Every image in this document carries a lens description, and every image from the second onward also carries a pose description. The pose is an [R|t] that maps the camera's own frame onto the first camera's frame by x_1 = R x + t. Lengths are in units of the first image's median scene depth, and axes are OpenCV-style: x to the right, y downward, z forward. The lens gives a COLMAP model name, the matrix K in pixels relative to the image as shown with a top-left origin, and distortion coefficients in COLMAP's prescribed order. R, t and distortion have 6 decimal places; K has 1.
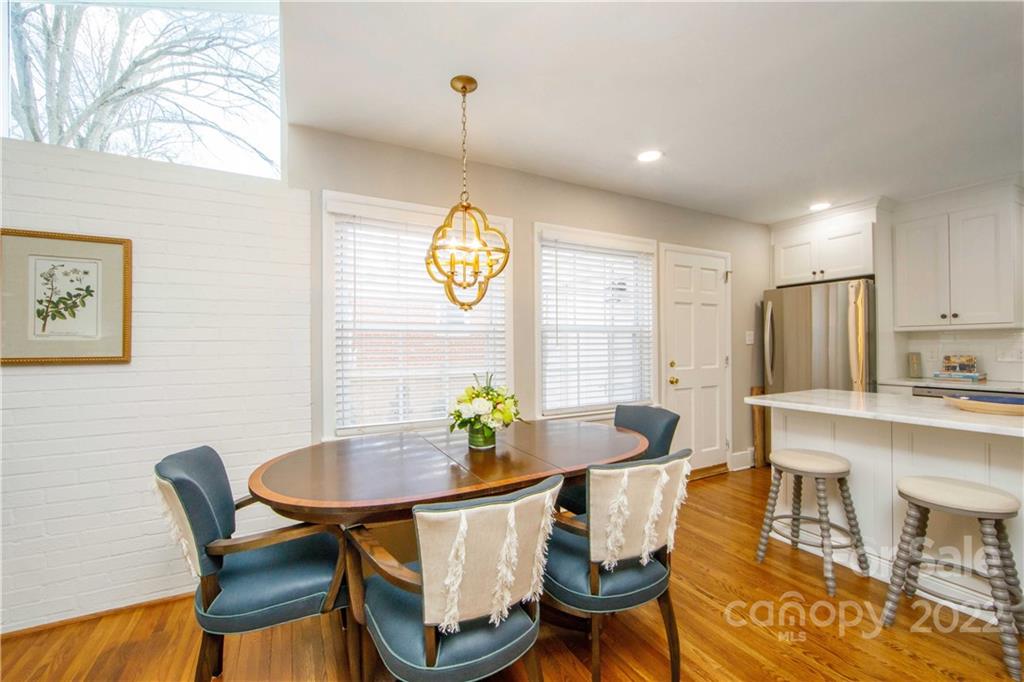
lens RADIAL K [[414.7, 0, 519.1], [0, 414.7, 337.7], [0, 0, 1]] dist [-0.013187, 0.002147]
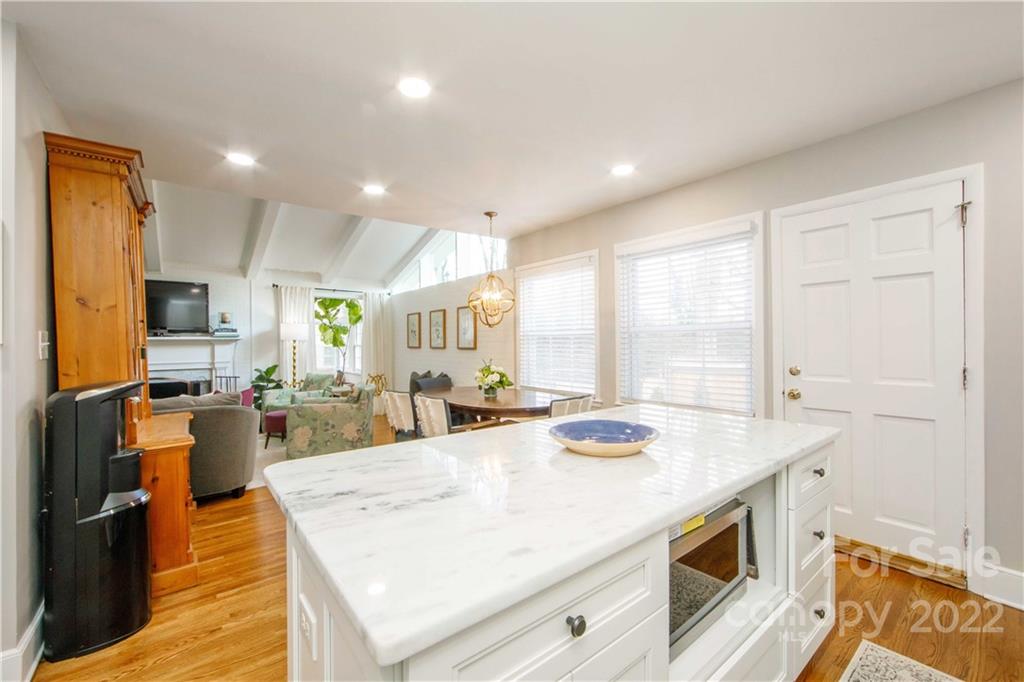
lens RADIAL K [[414.7, 0, 512.3], [0, 414.7, 347.0], [0, 0, 1]] dist [-0.013187, 0.002147]
pose [[0.183780, 0.017895, -0.982805, 1.033110], [0.022629, 0.999492, 0.022430, -0.007733], [0.982707, -0.026362, 0.183281, 0.396849]]
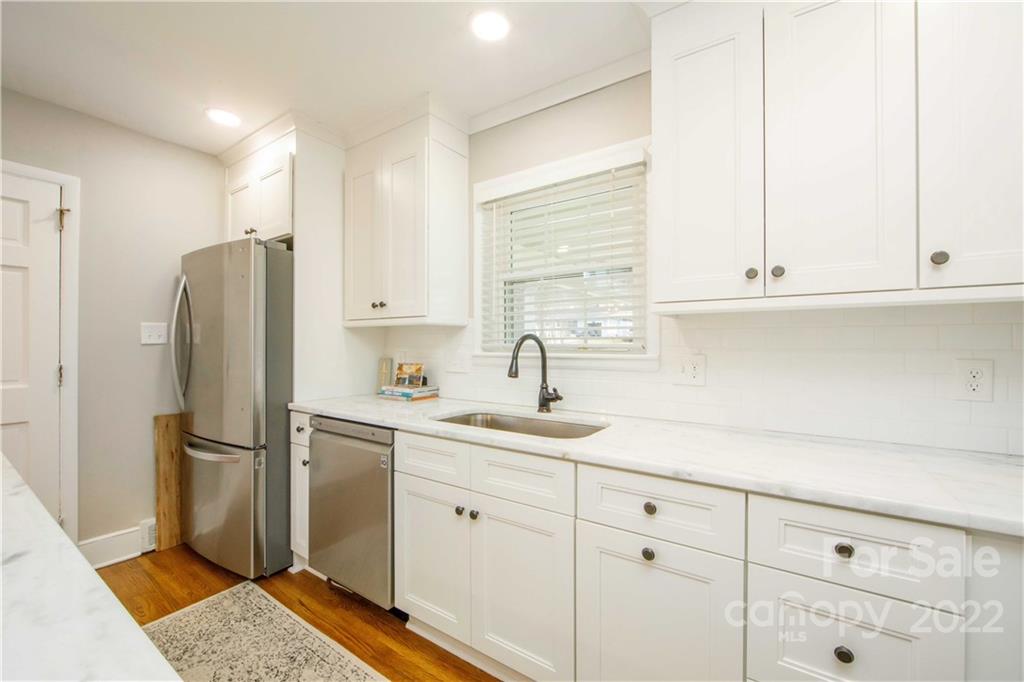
lens RADIAL K [[414.7, 0, 514.2], [0, 414.7, 342.4], [0, 0, 1]] dist [-0.013187, 0.002147]
pose [[0.884061, 0.010681, 0.467250, 0.889475], [-0.017504, 0.999794, 0.010264, -0.002928], [-0.467044, -0.017253, 0.884066, 0.284831]]
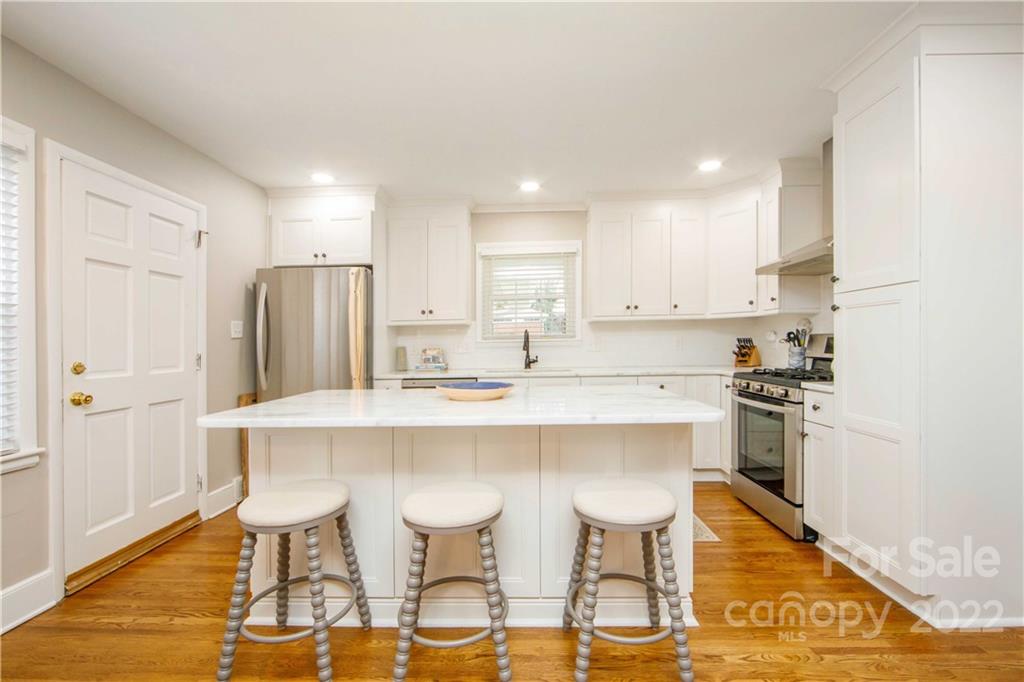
lens RADIAL K [[414.7, 0, 508.8], [0, 414.7, 342.6], [0, 0, 1]] dist [-0.013187, 0.002147]
pose [[0.504274, 0.002743, 0.863540, 0.196631], [-0.004326, 0.999990, -0.000650, 0.026627], [-0.863533, -0.003408, 0.504281, 0.242825]]
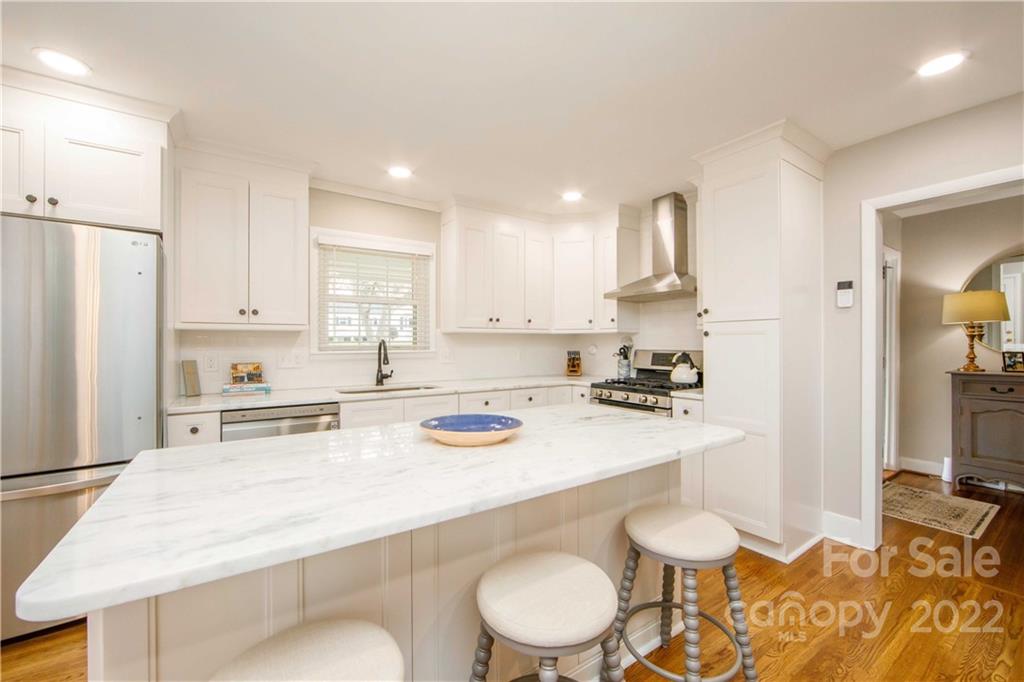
lens RADIAL K [[414.7, 0, 510.8], [0, 414.7, 345.6], [0, 0, 1]] dist [-0.013187, 0.002147]
pose [[-0.096792, 0.007451, 0.995277, 0.220506], [-0.014400, 0.999857, -0.008886, 0.009066], [-0.995200, -0.015192, -0.096671, 0.558479]]
